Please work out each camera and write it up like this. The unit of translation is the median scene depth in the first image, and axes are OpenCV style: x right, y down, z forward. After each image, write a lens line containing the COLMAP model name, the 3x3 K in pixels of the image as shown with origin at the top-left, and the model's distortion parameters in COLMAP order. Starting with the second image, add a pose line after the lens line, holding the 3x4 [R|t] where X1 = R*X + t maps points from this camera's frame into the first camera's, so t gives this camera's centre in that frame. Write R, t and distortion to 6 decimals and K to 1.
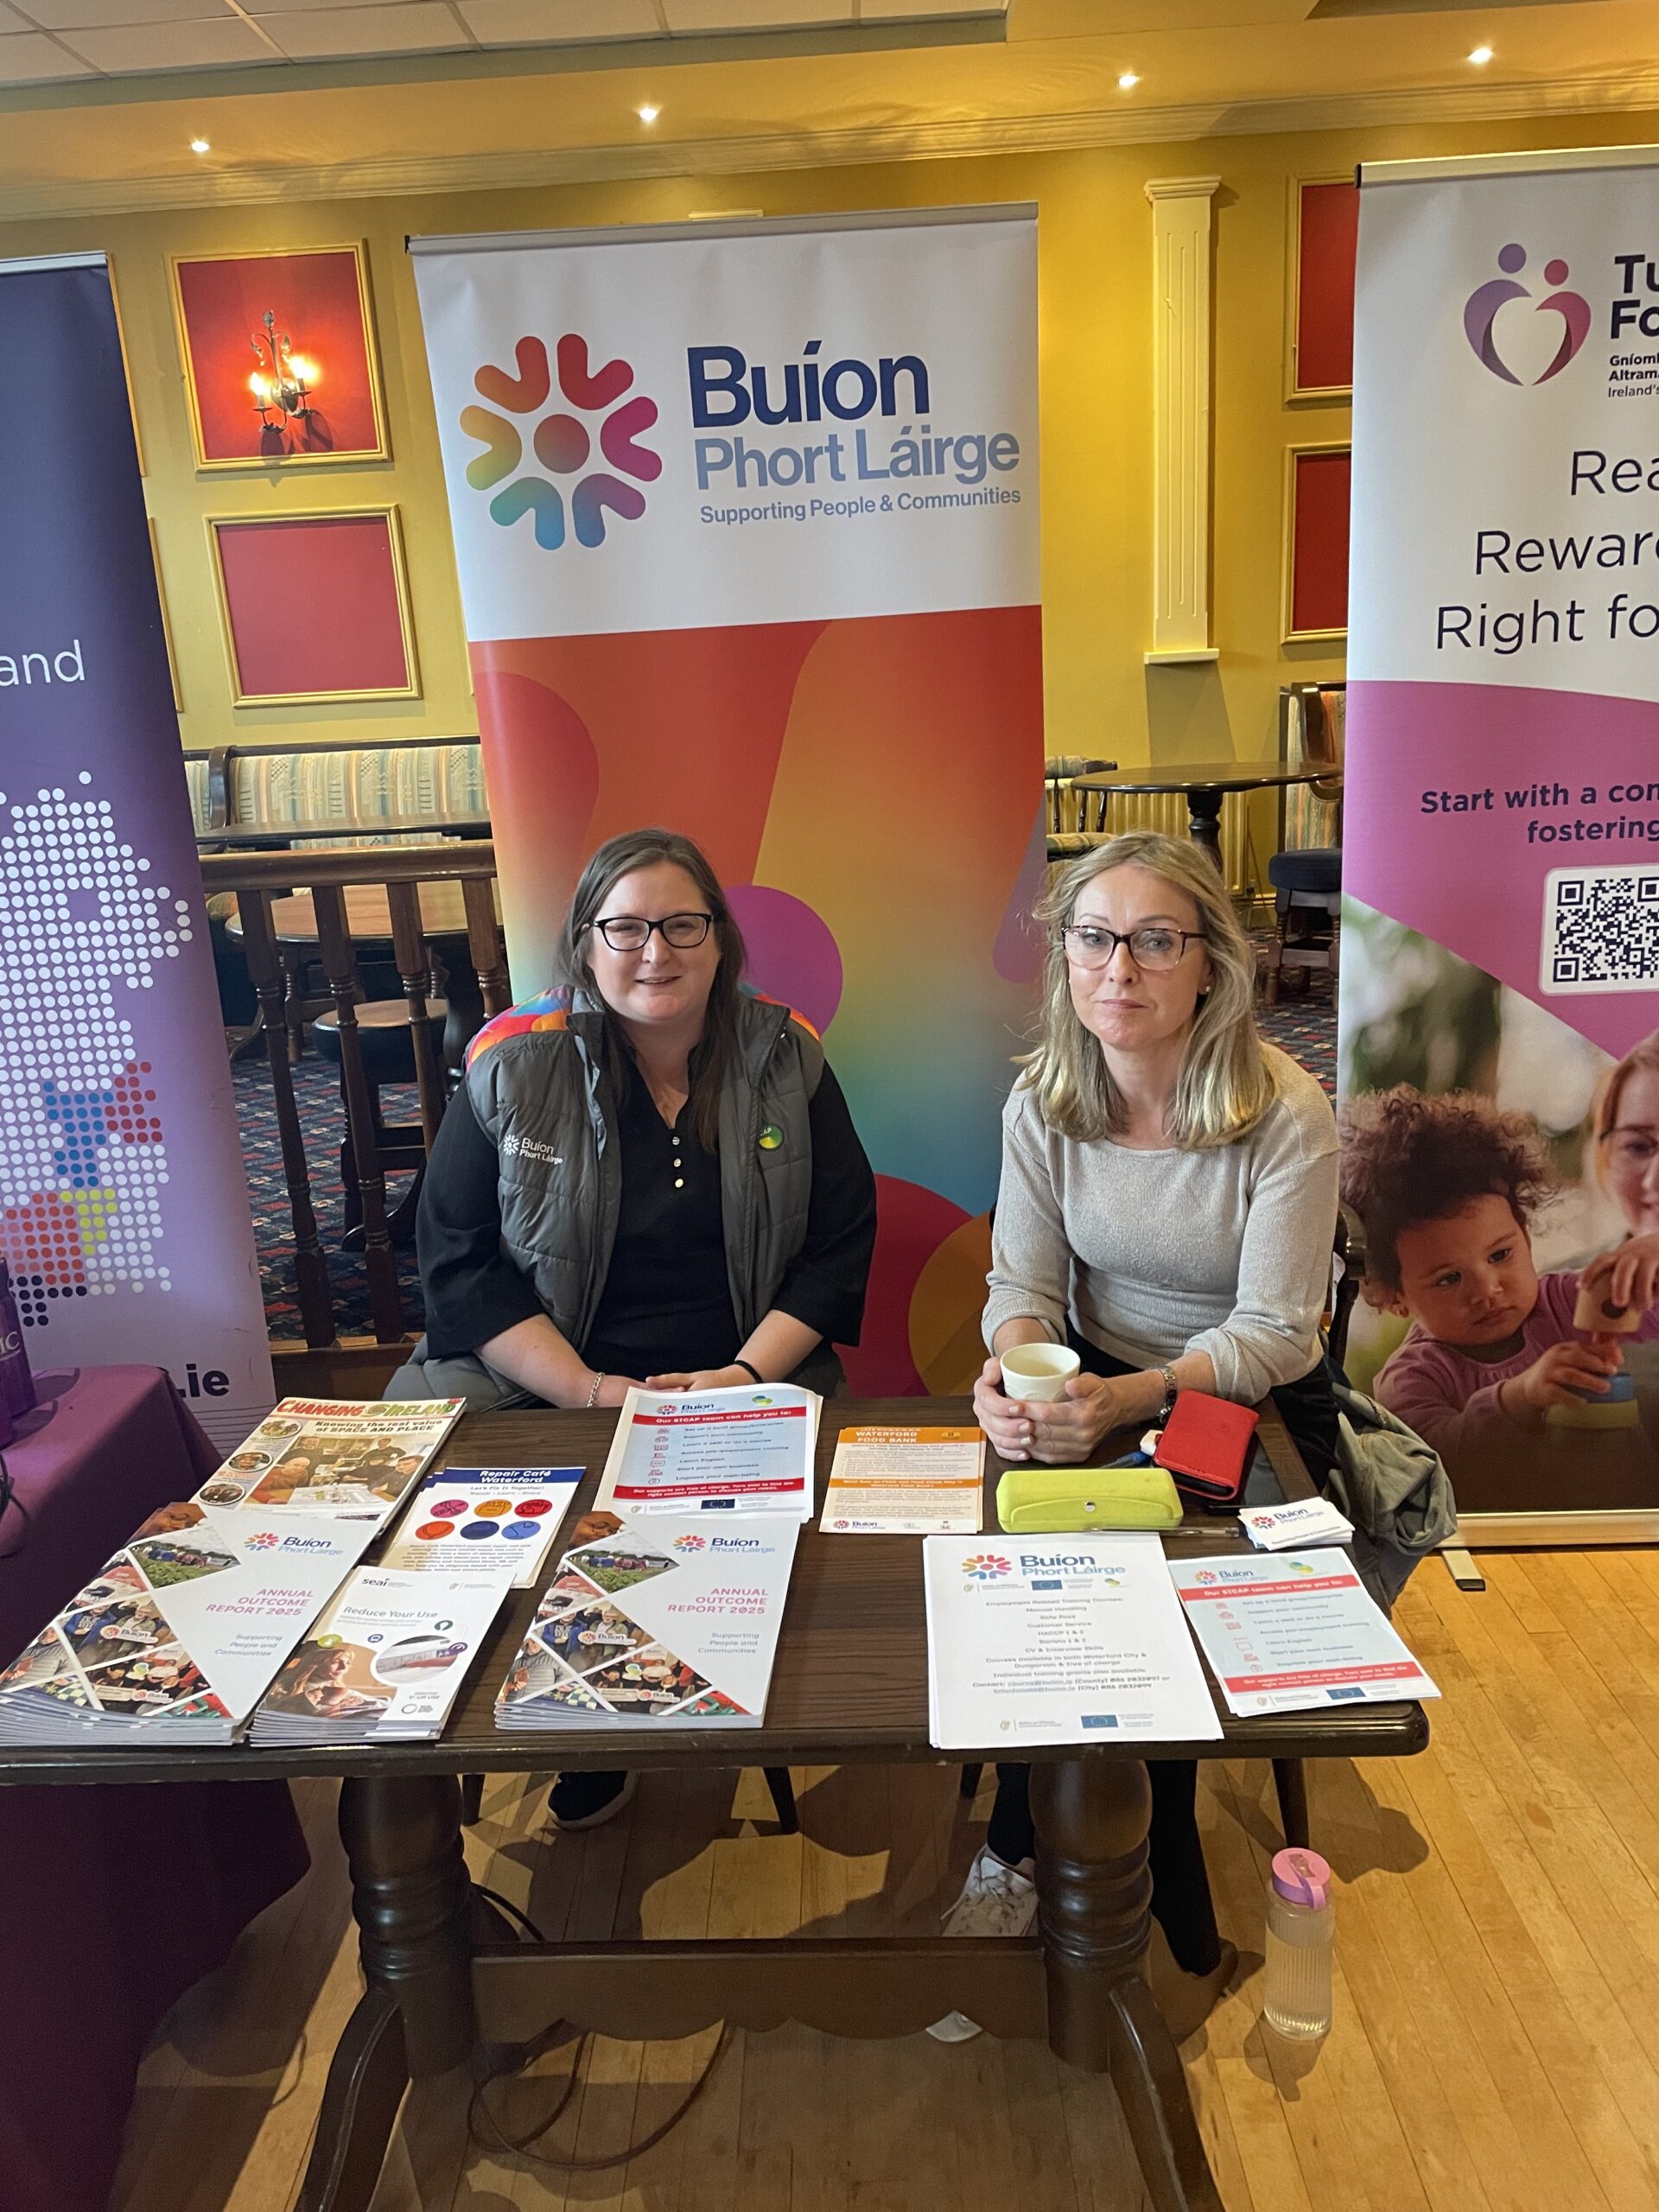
lens RADIAL K [[1671.7, 0, 882.5], [0, 1671.7, 1065.1], [0, 0, 1]] dist [0.081226, -0.090986]
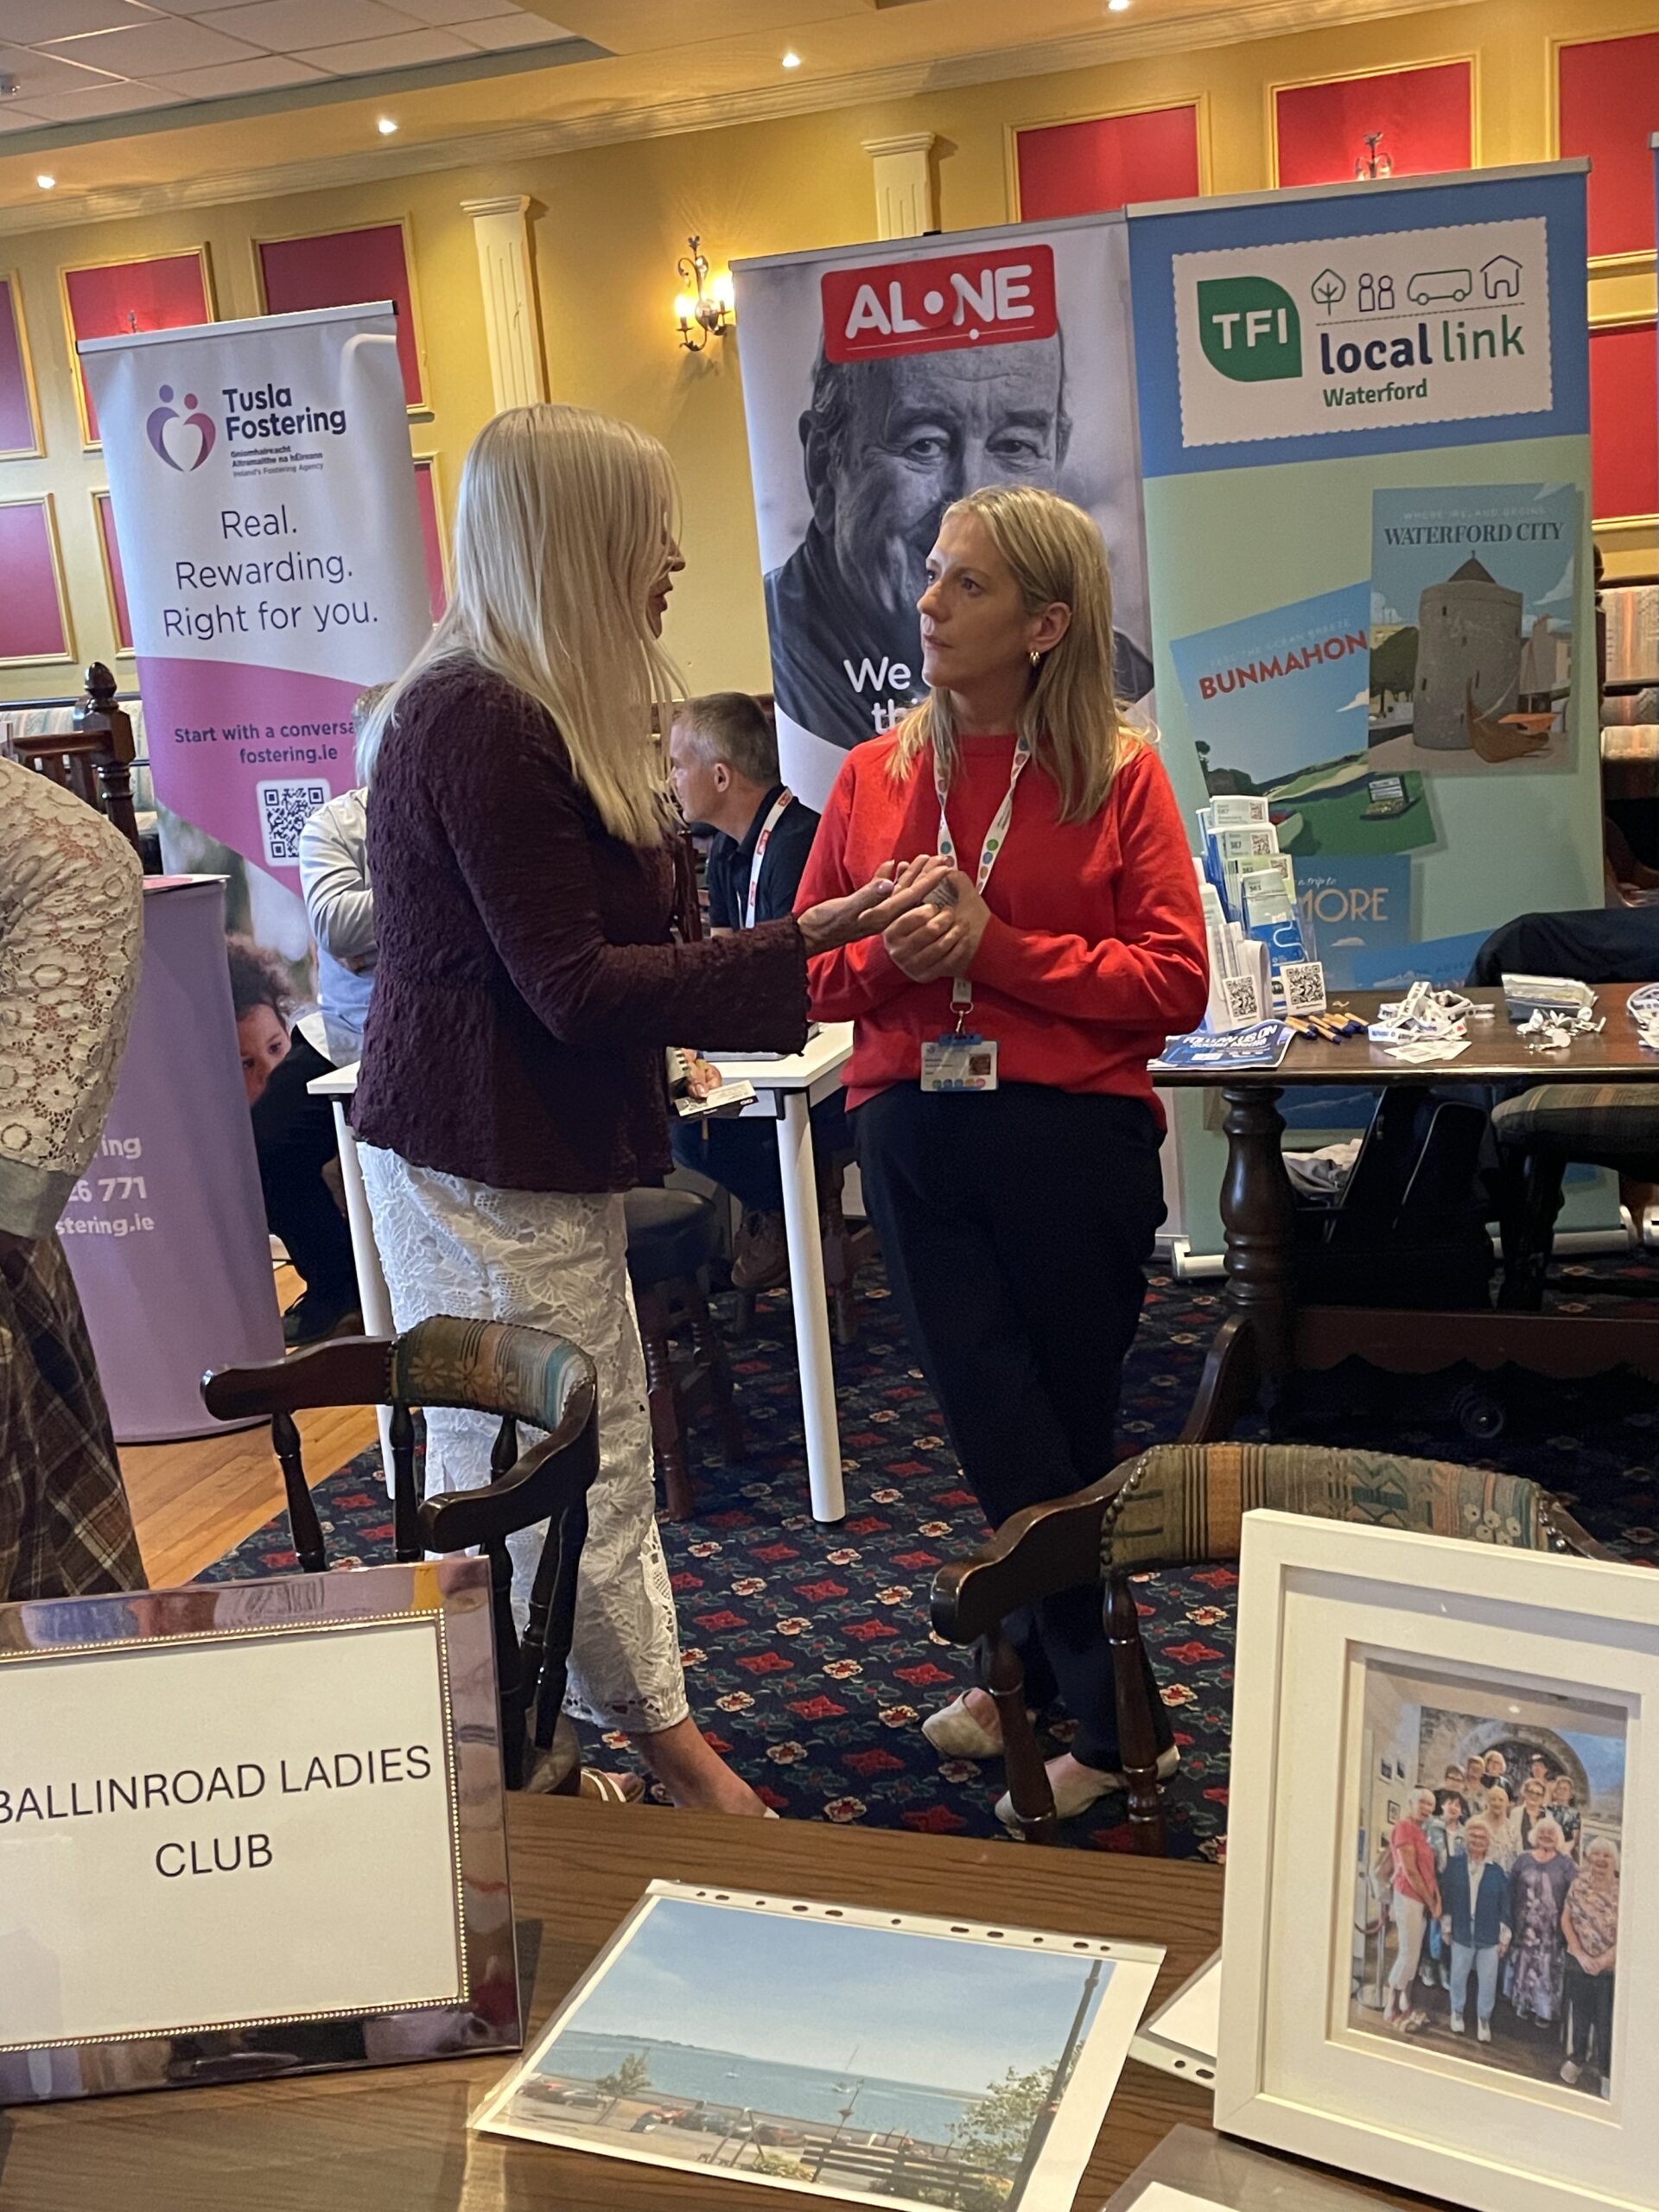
lens RADIAL K [[2267.0, 0, 847.0], [0, 2267.0, 1080.7], [0, 0, 1]] dist [0.058018, 0.000000]
pose [[0.952453, 0.043224, -0.301604, 1.503557], [-0.048686, 0.998758, -0.010611, 0.144582], [0.300770, 0.024790, 0.953374, -0.759654]]
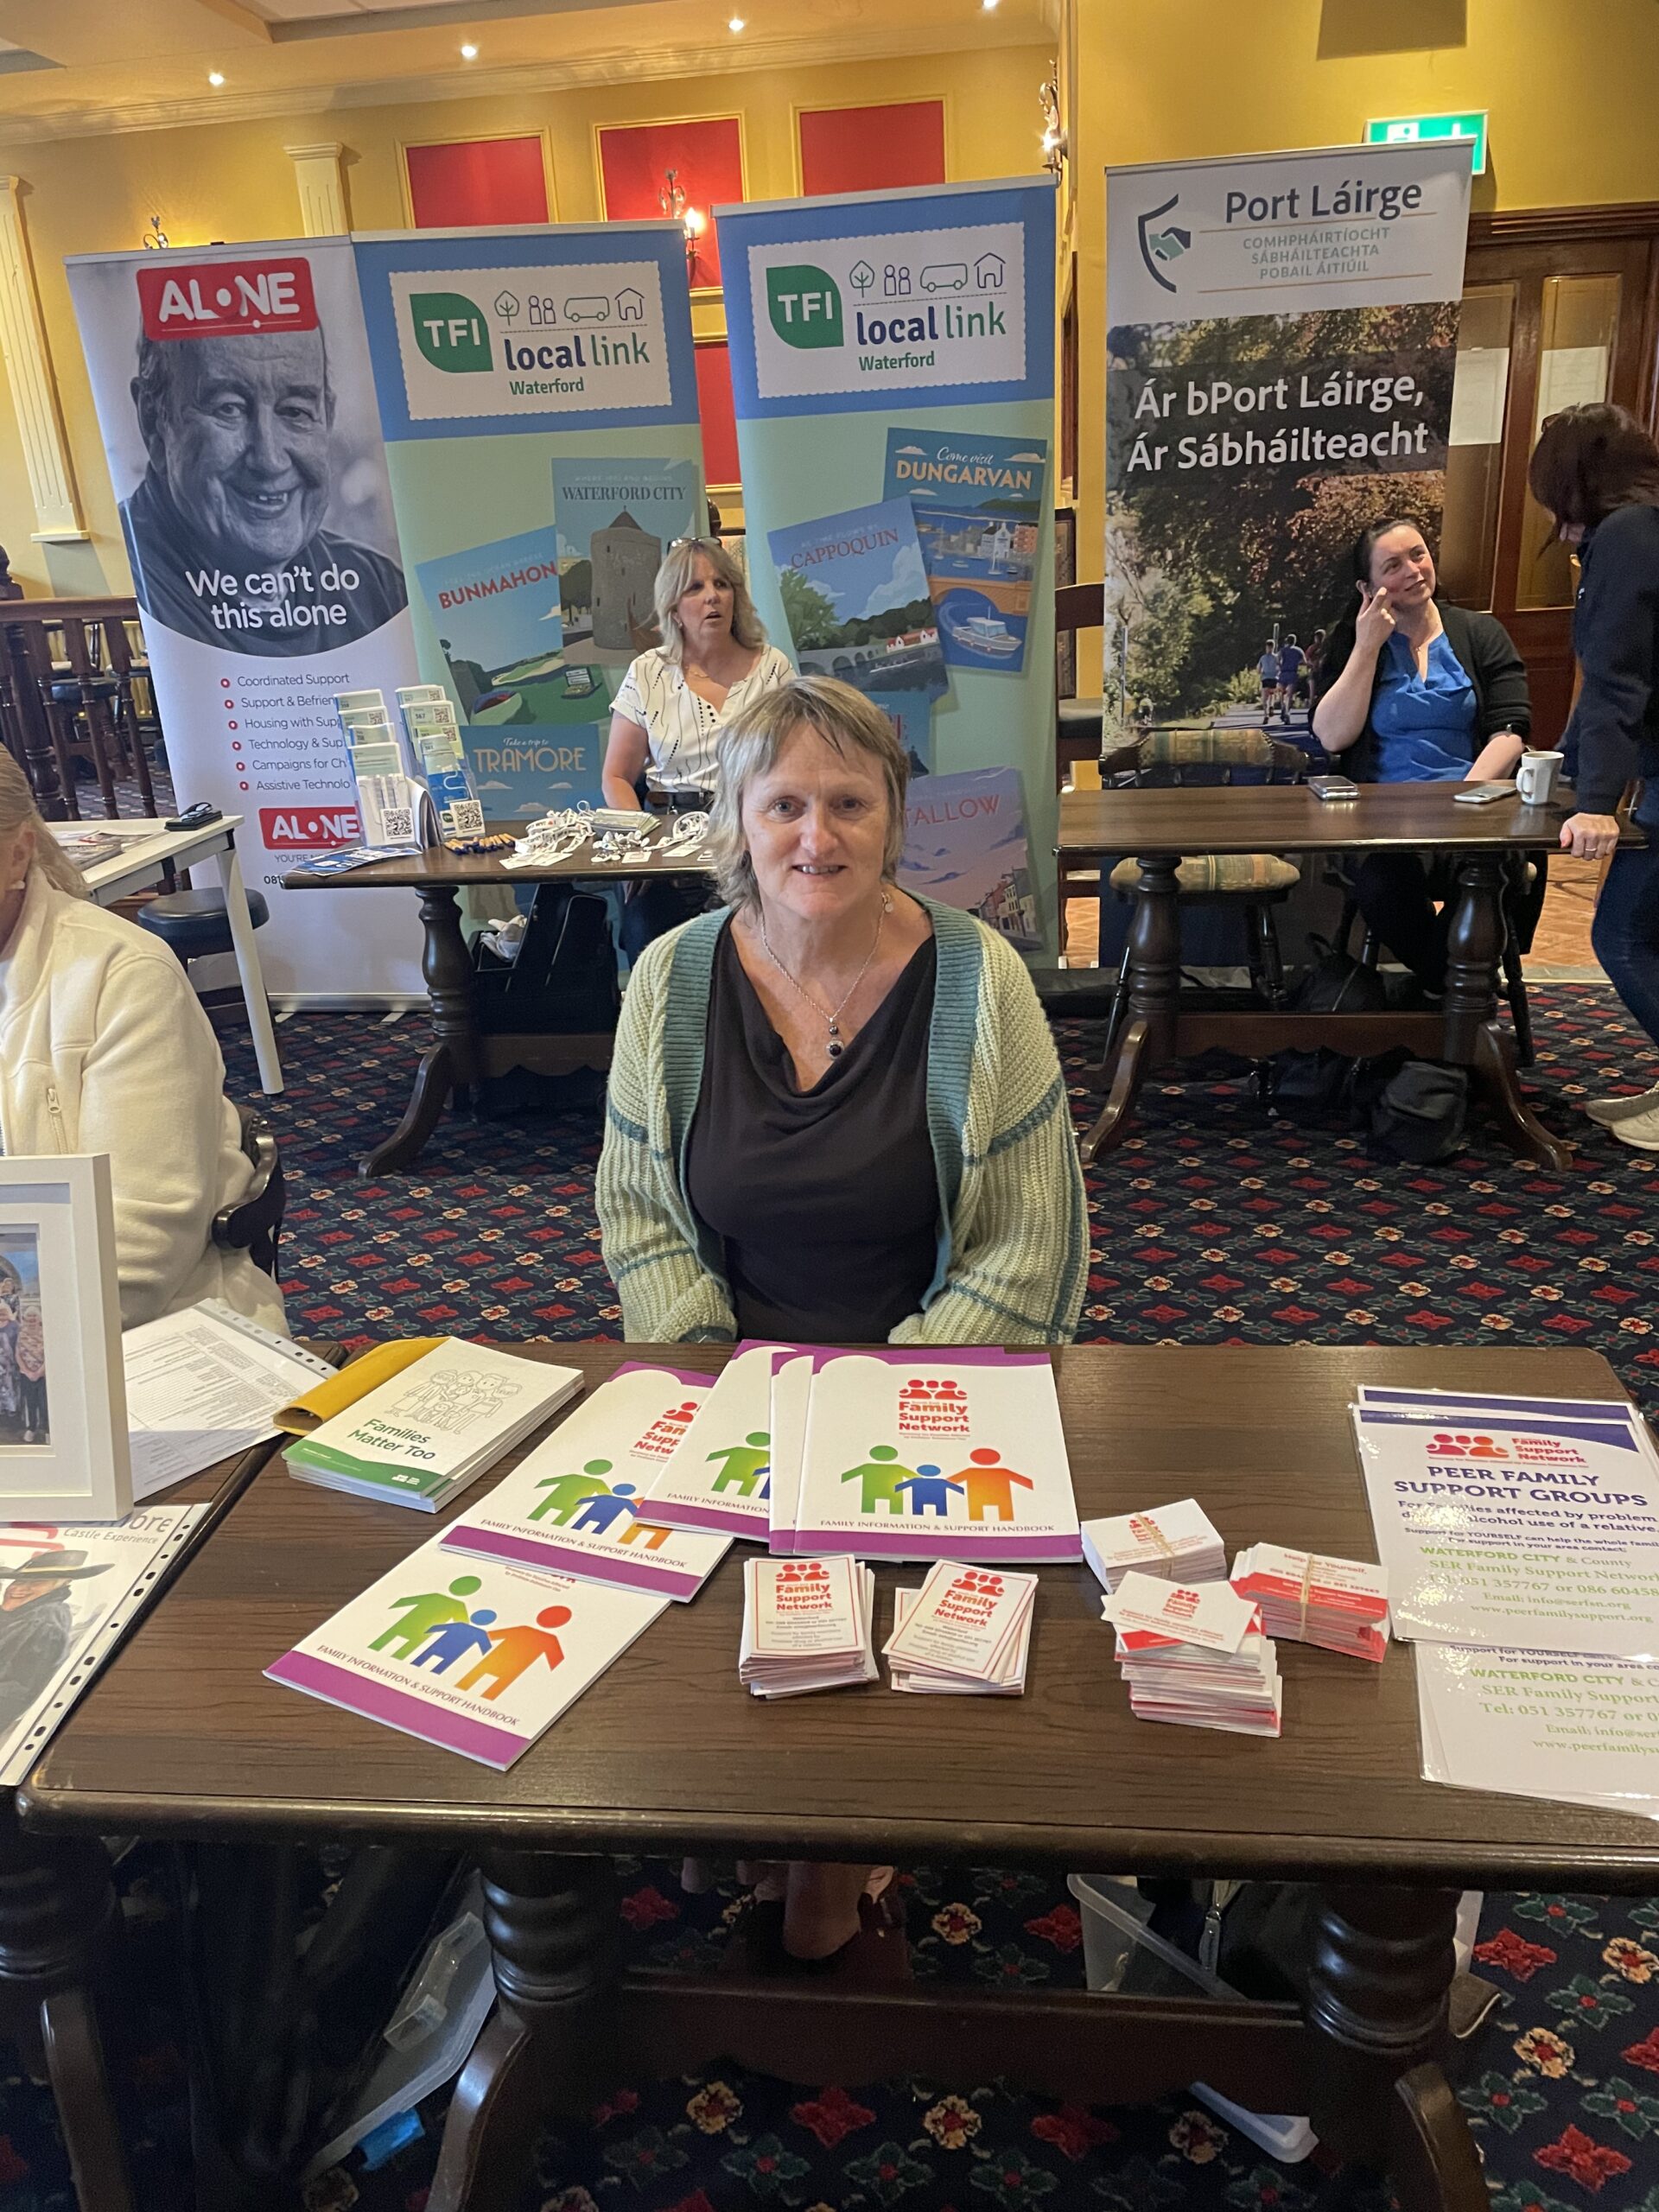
lens RADIAL K [[1671.7, 0, 832.4], [0, 1671.7, 1101.5], [0, 0, 1]] dist [0.081226, -0.090986]
pose [[0.993999, 0.037694, -0.102686, 1.896192], [-0.026314, 0.993583, 0.109999, 0.135645], [0.106174, -0.106637, 0.988613, -0.839366]]
